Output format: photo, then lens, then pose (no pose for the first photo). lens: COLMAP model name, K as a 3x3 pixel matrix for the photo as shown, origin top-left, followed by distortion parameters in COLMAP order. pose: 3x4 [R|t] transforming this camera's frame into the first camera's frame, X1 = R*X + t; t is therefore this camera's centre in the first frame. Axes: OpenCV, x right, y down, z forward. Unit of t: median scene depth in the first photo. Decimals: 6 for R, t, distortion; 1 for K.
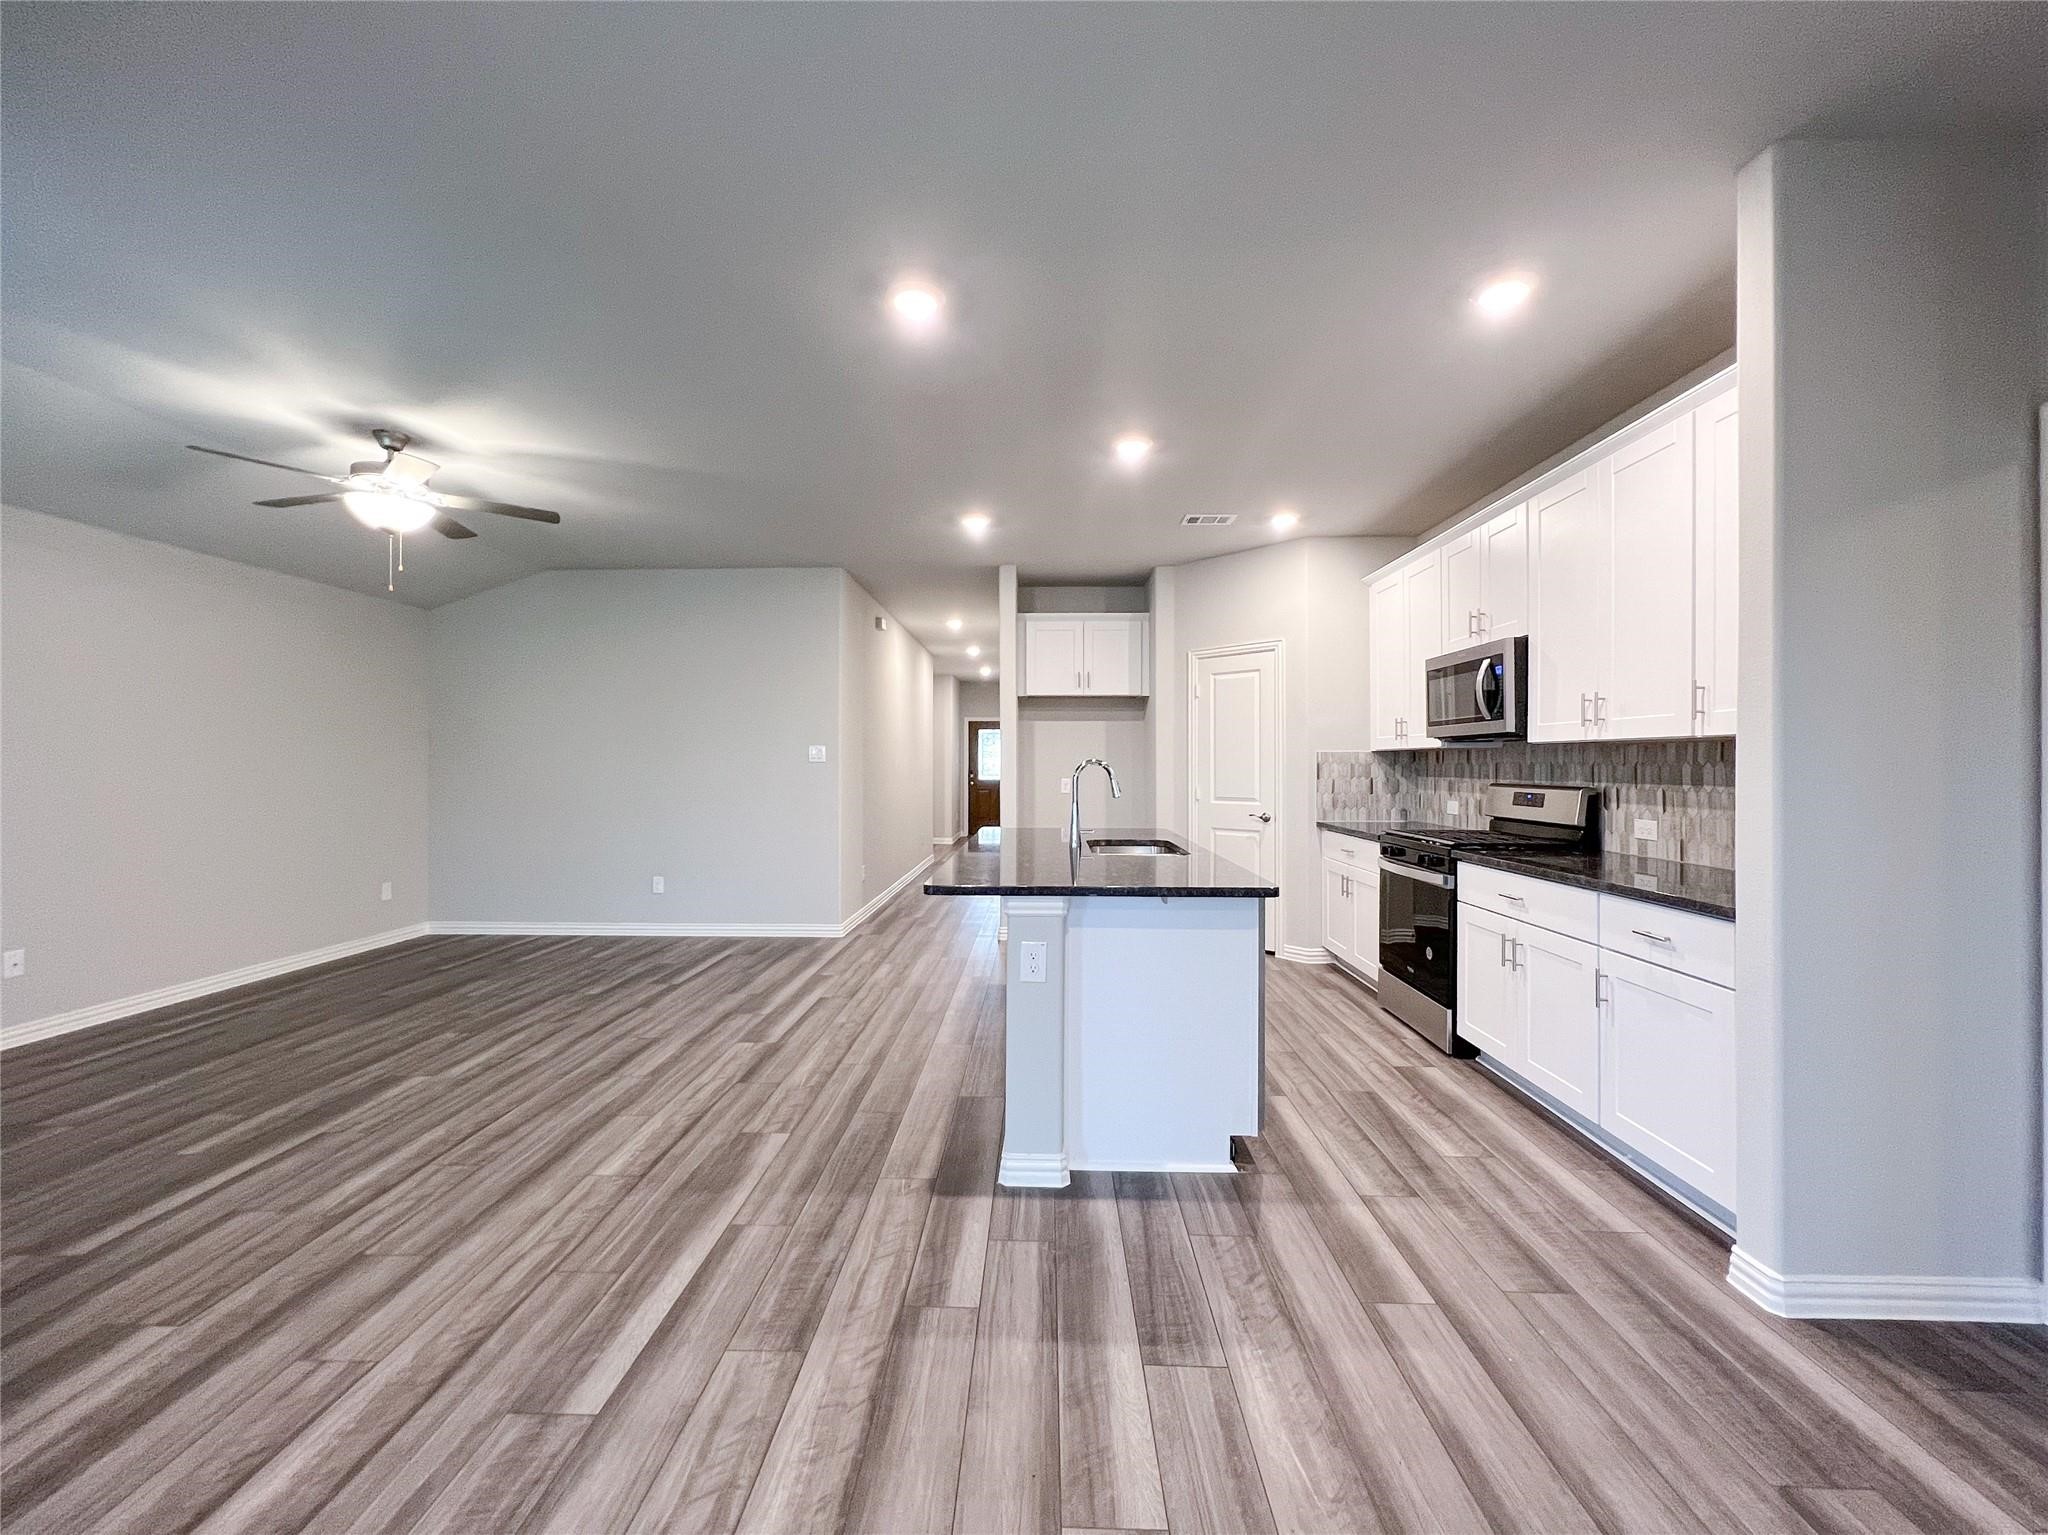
lens RADIAL K [[826.7, 0, 1025.9], [0, 826.7, 763.5], [0, 0, 1]] dist [-0.003742, 0.000976]
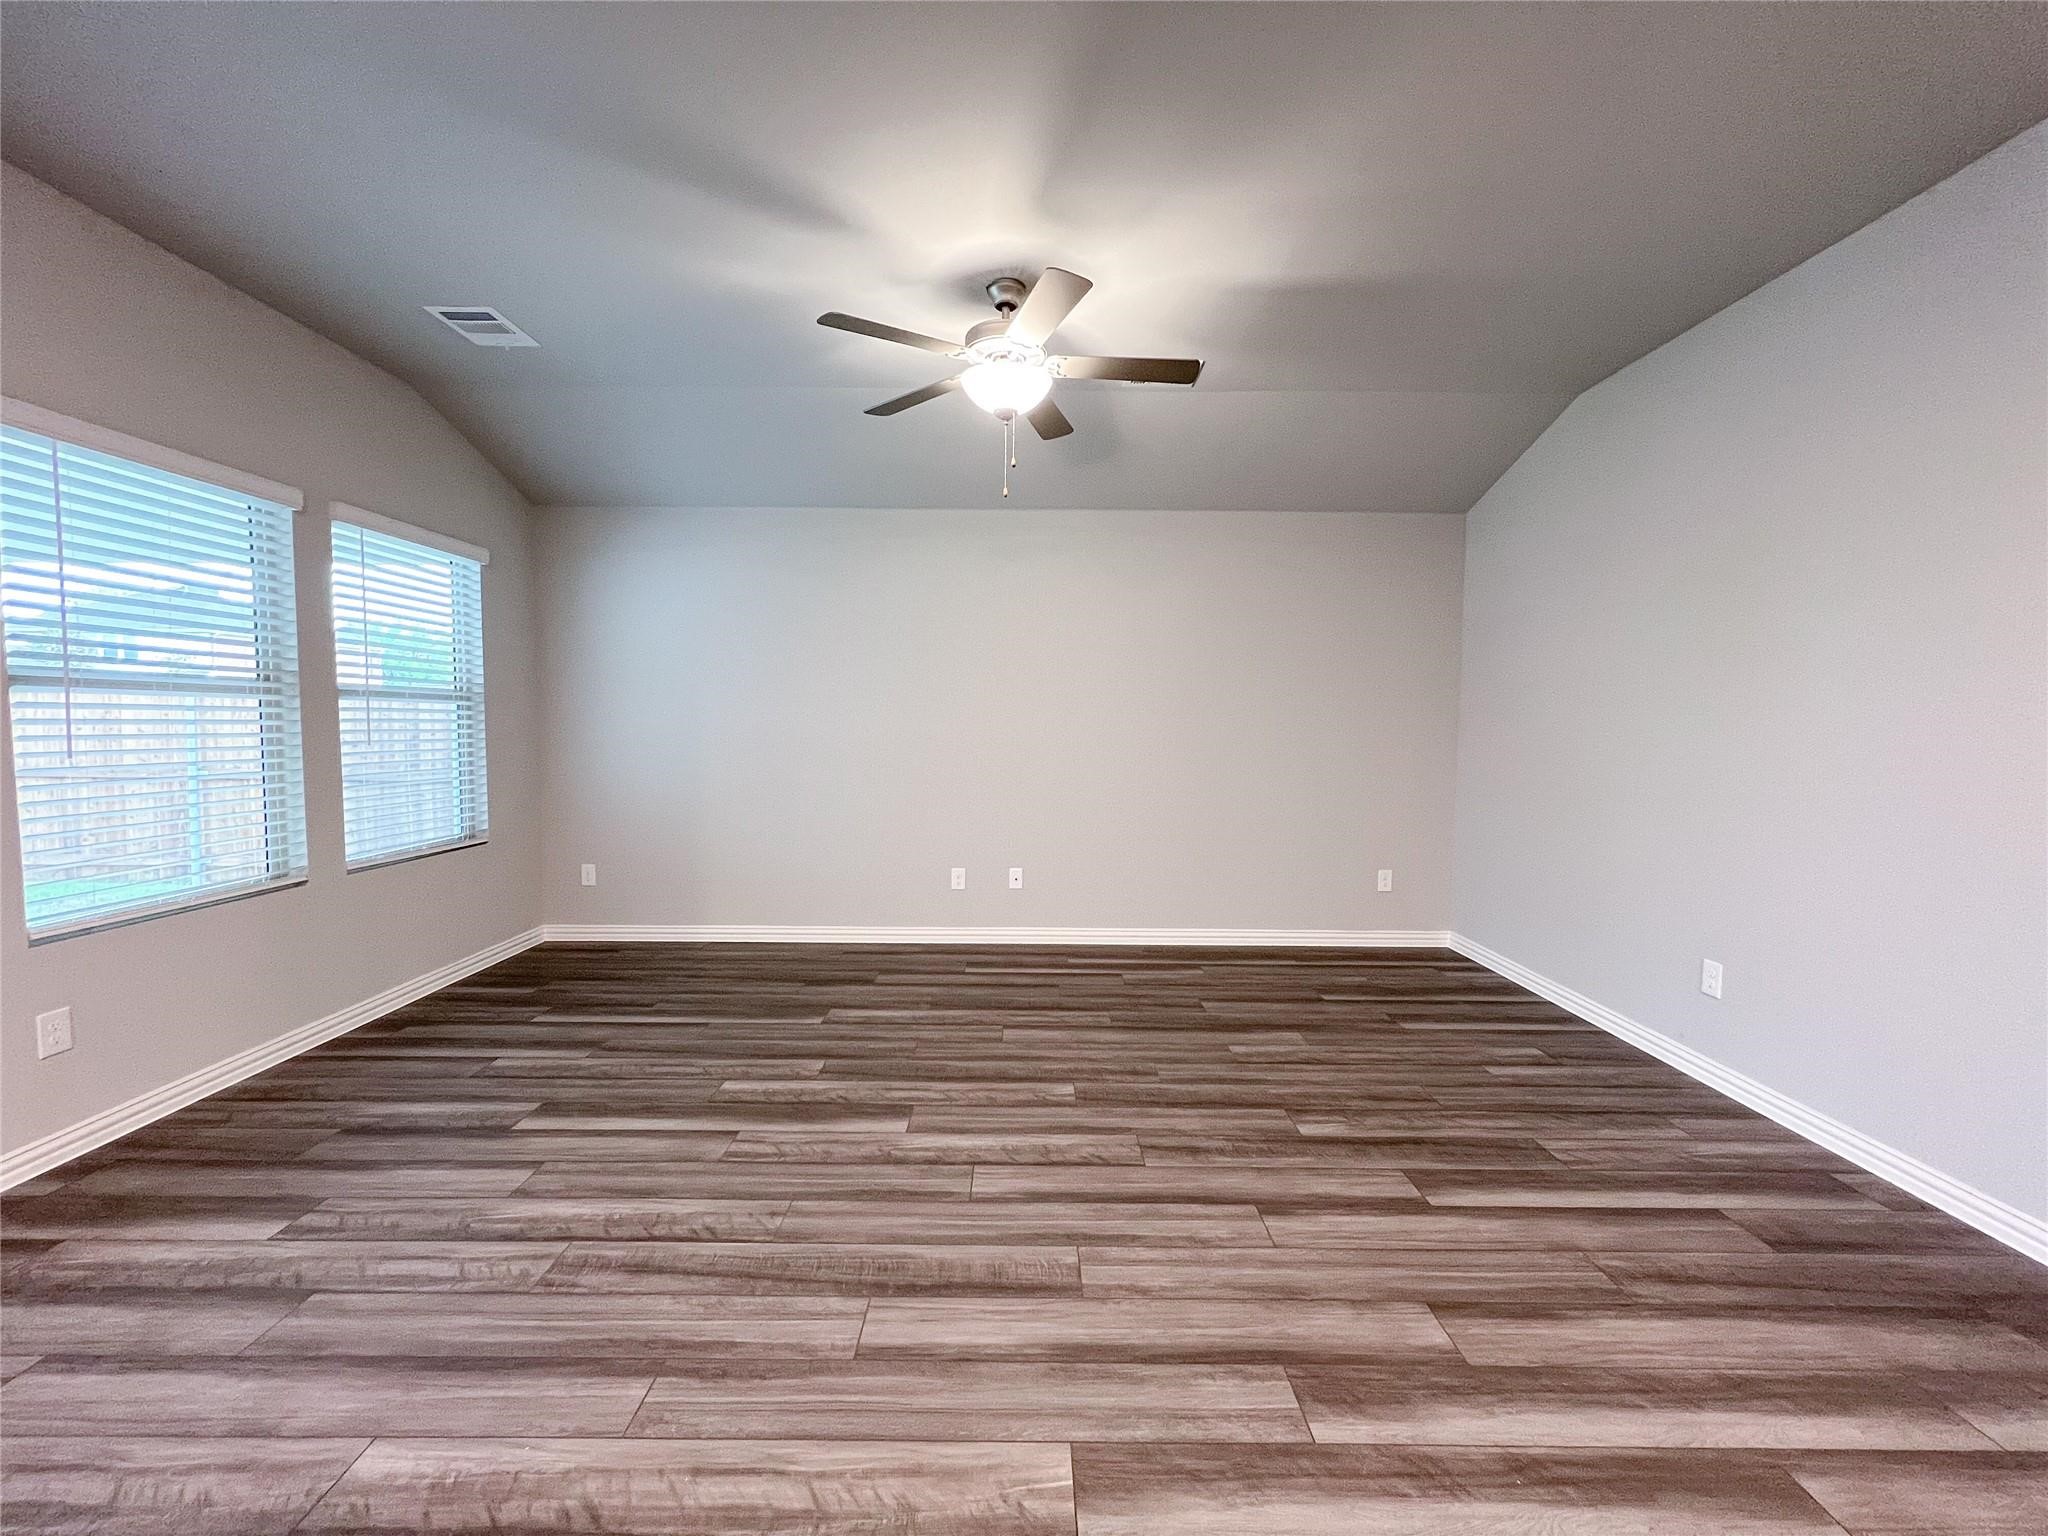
lens RADIAL K [[826.7, 0, 1021.0], [0, 826.7, 757.2], [0, 0, 1]] dist [-0.003742, 0.000976]
pose [[0.025516, 0.047582, -0.998541, 0.021018], [-0.005276, 0.998859, 0.047462, -0.000397], [0.999660, 0.004057, 0.025738, 1.024004]]
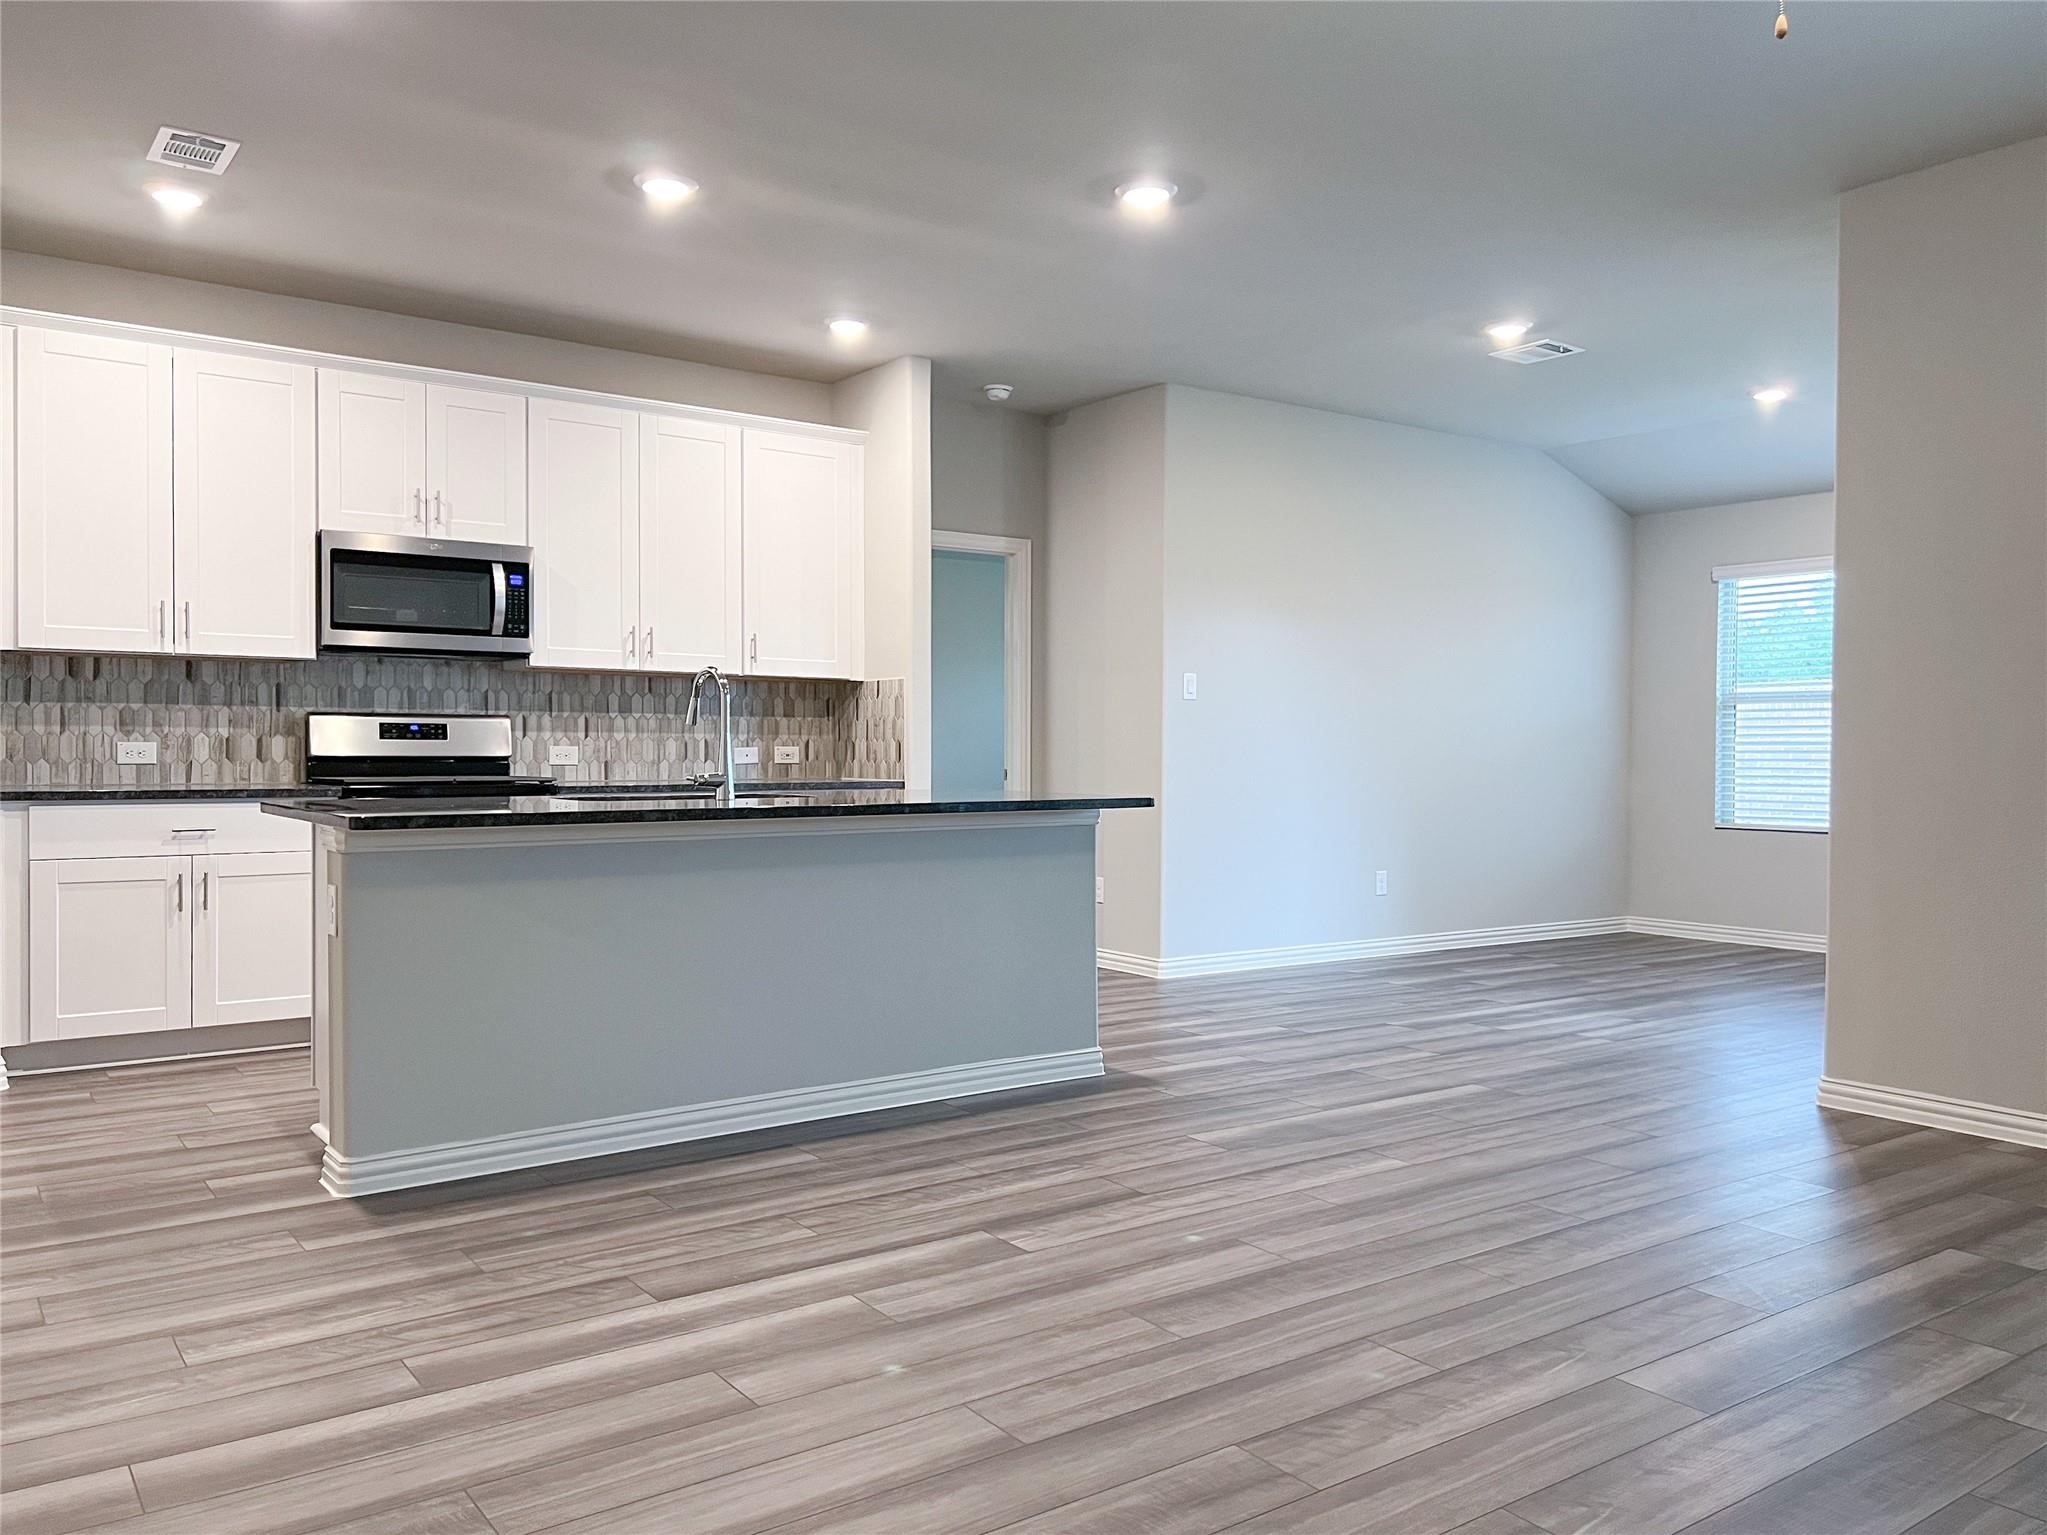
lens RADIAL K [[1543.5, 0, 1018.4], [0, 1543.5, 782.4], [0, 0, 1]] dist [0.060898, -0.073115]
pose [[-0.602251, -0.024862, 0.797919, -1.095784], [-0.008724, 0.999660, 0.024563, 0.057189], [-0.798259, 0.007831, -0.602264, 1.618905]]
